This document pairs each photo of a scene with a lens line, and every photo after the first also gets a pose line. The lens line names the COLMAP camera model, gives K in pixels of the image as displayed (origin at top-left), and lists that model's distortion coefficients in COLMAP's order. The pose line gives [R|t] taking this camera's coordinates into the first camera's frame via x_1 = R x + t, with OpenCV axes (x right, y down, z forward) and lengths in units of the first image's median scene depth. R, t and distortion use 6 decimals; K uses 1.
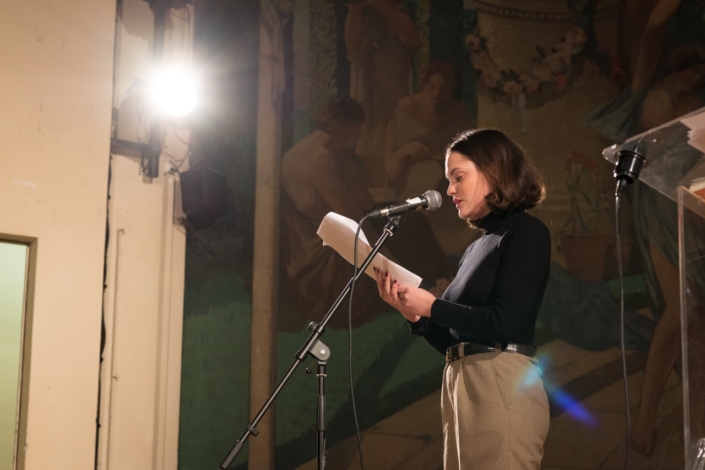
lens RADIAL K [[1669.4, 0, 353.7], [0, 1669.4, 256.2], [0, 0, 1]] dist [0.029155, -0.820870]
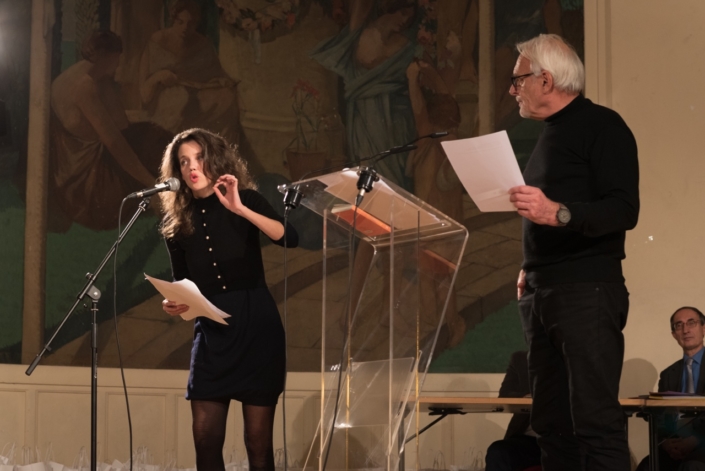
lens RADIAL K [[1889.1, 0, 309.1], [0, 1889.1, 234.9], [0, 0, 1]] dist [0.059699, -0.323826]
pose [[0.993740, 0.012469, 0.111017, -0.009130], [-0.022942, 0.995349, 0.093562, -0.080703], [-0.109334, -0.095523, 0.989405, -0.344168]]
